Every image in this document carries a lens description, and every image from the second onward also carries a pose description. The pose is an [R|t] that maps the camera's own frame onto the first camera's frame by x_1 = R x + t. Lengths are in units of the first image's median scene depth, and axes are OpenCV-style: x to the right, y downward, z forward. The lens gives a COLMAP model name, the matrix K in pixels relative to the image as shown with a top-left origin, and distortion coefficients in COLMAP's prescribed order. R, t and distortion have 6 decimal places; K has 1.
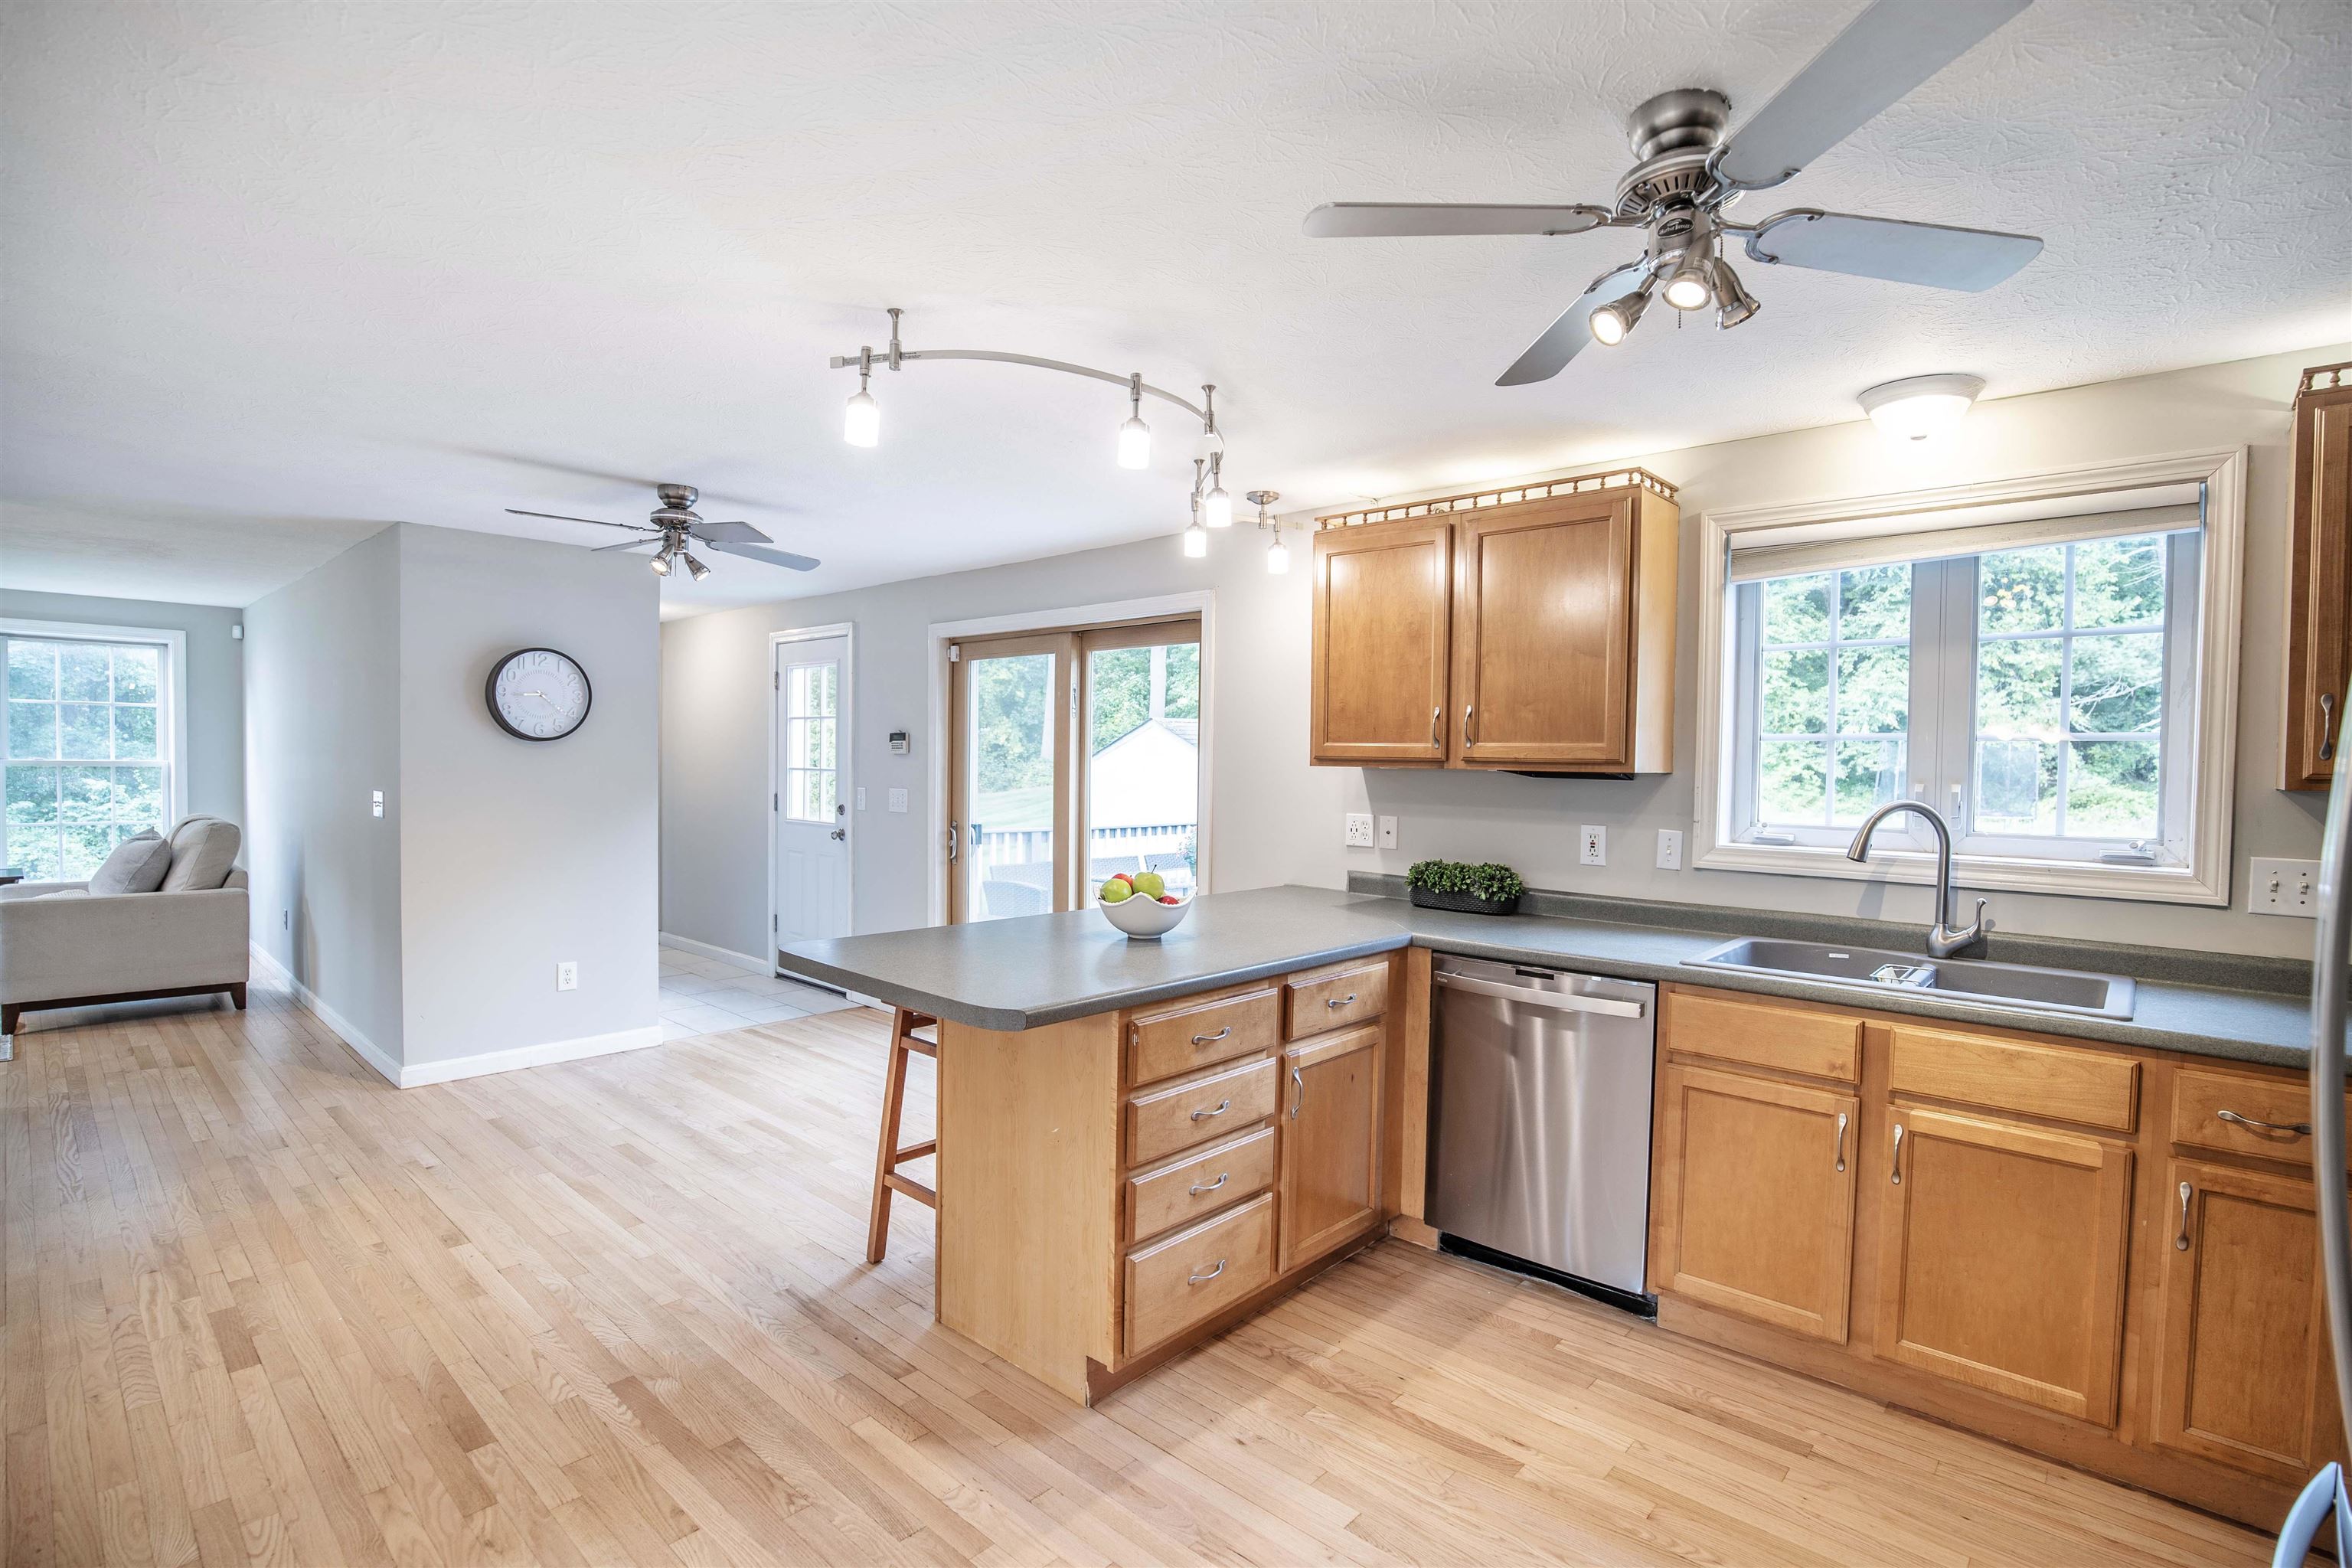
lens RADIAL K [[1105.7, 0, 1195.6], [0, 1105.7, 788.6], [0, 0, 1]] dist [-0.030847, -0.000023]
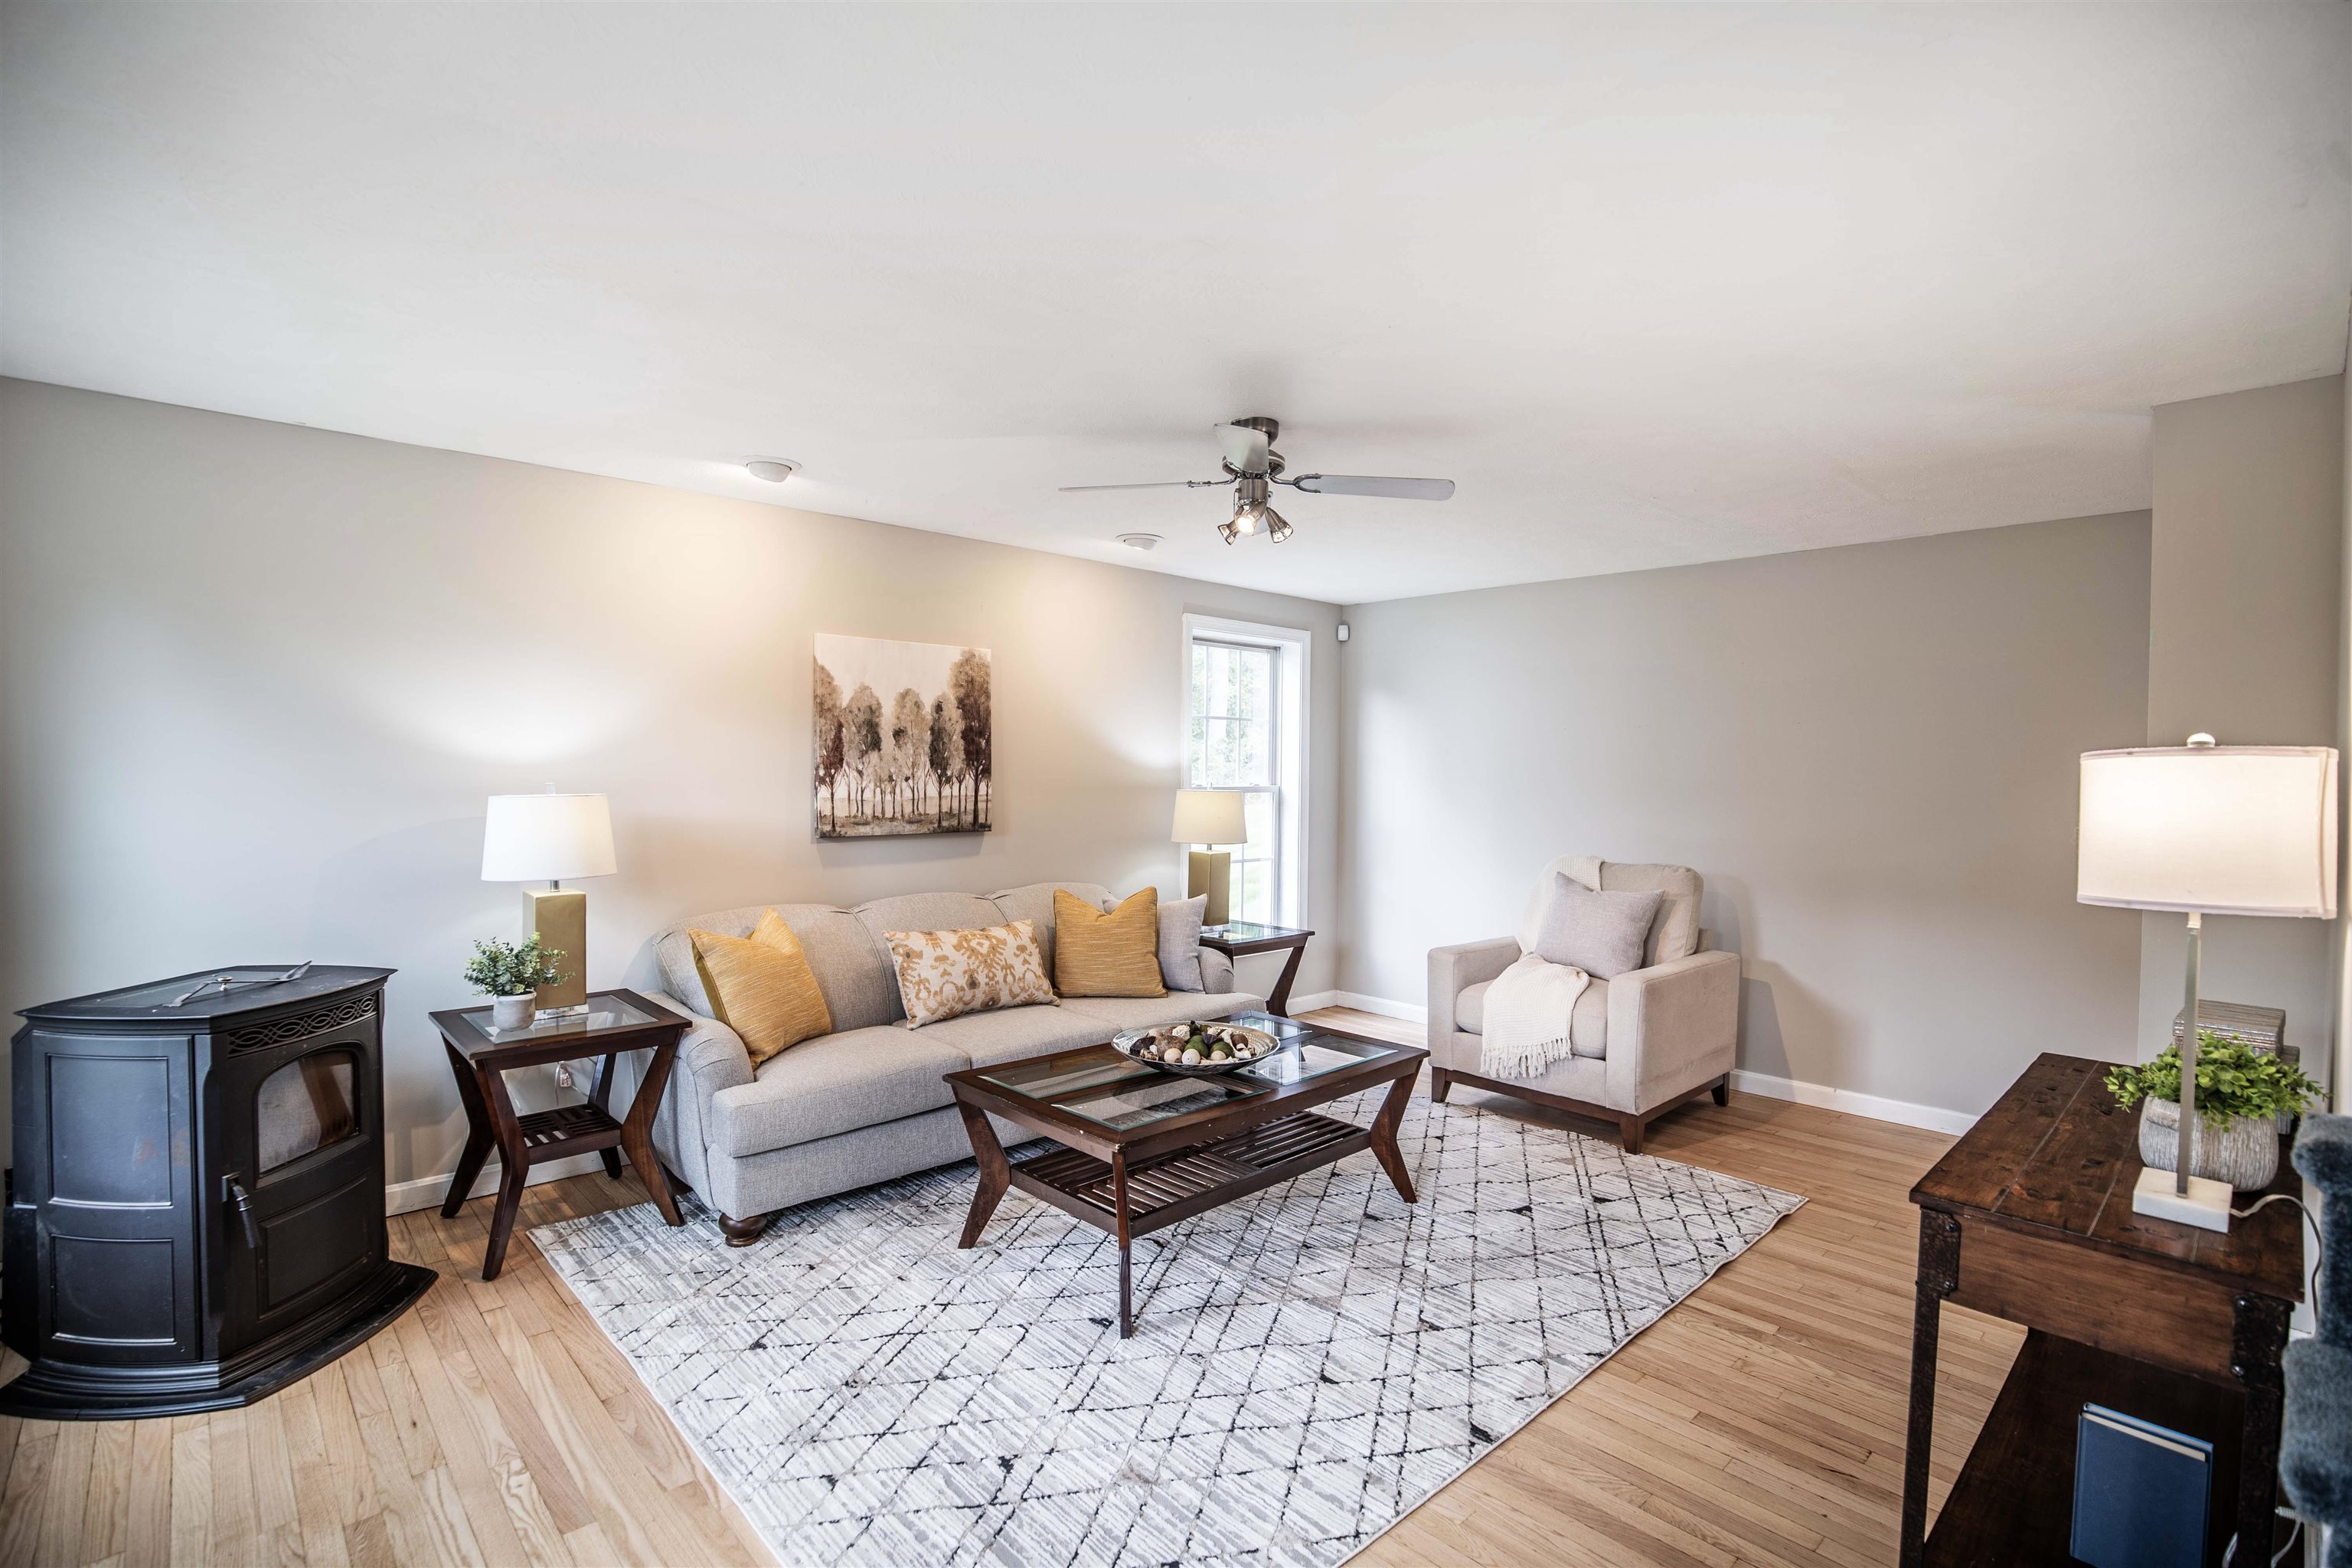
lens RADIAL K [[1089.6, 0, 1177.2], [0, 1089.6, 792.2], [0, 0, 1]] dist [-0.027653, 0.001252]
pose [[0.996674, 0.002117, -0.081462, -1.450475], [-0.002387, 0.999992, -0.003208, -0.026770], [0.081455, 0.003391, 0.996671, 0.214106]]
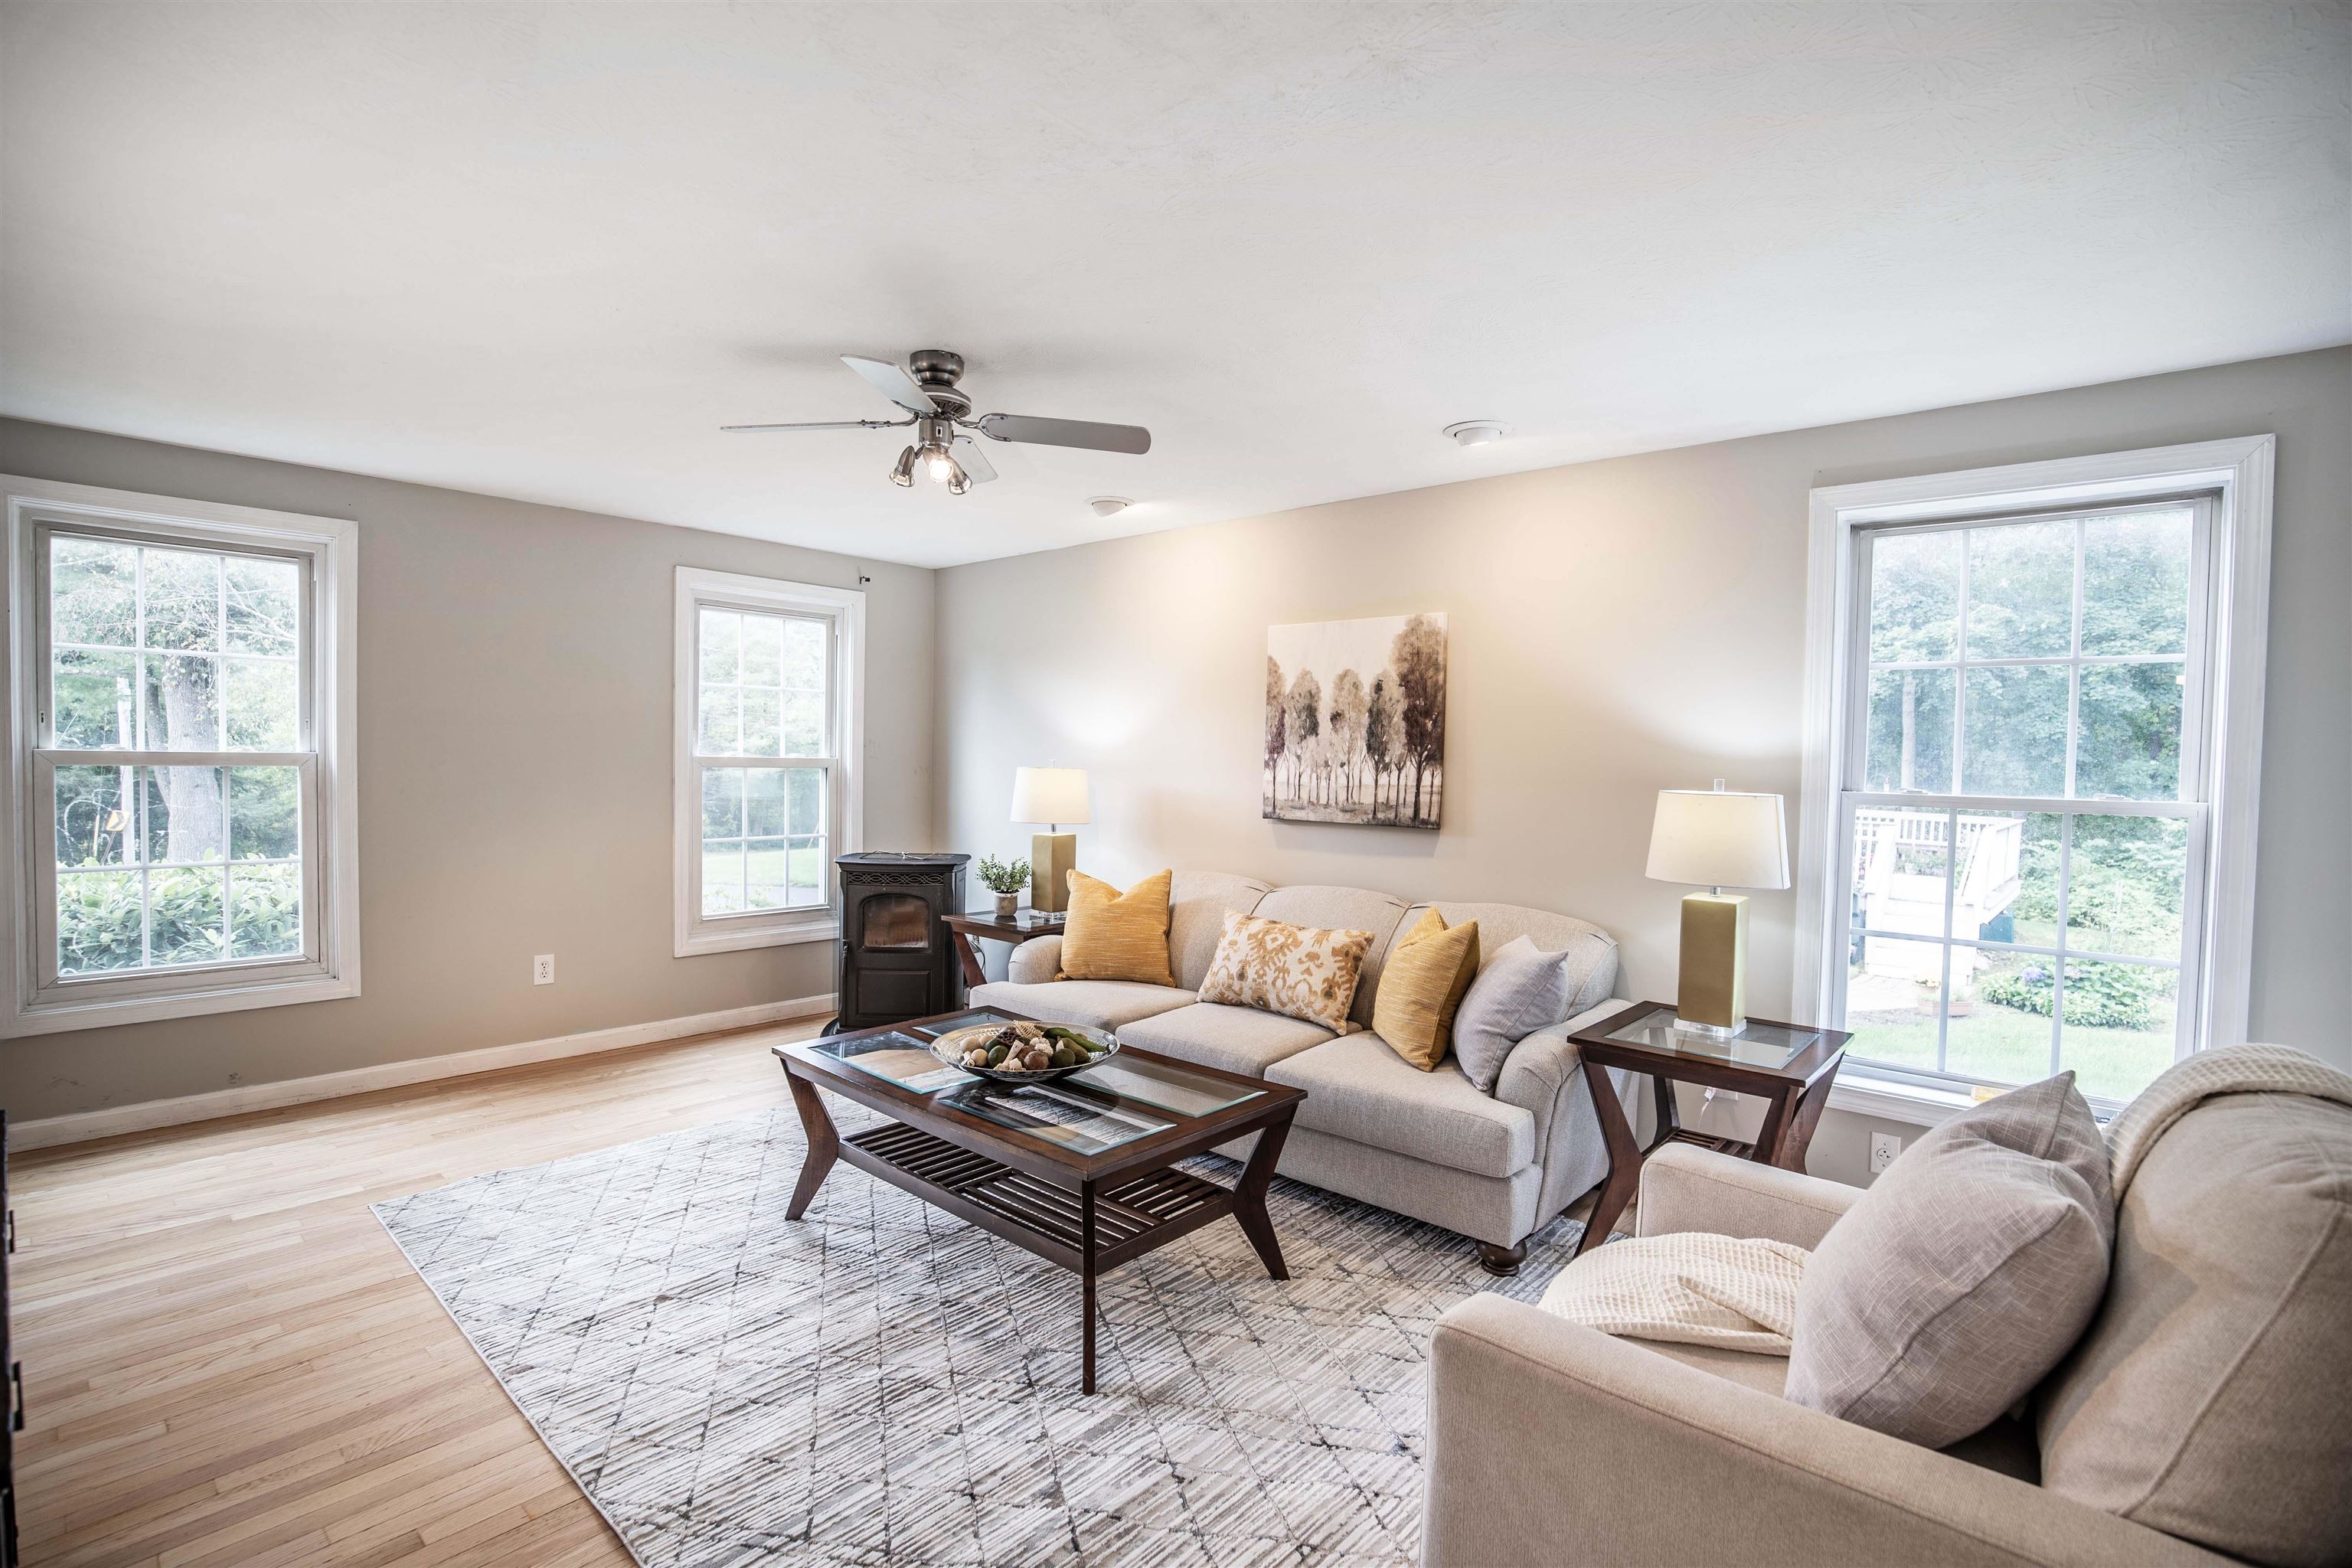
lens RADIAL K [[1088.6, 0, 1176.0], [0, 1088.6, 784.0], [0, 0, 1]] dist [-0.029826, 0.000261]
pose [[0.000021, 0.013060, -0.999915, -0.889636], [-0.049794, 0.998674, 0.013042, -0.029582], [0.998760, 0.049789, 0.000672, 0.967254]]
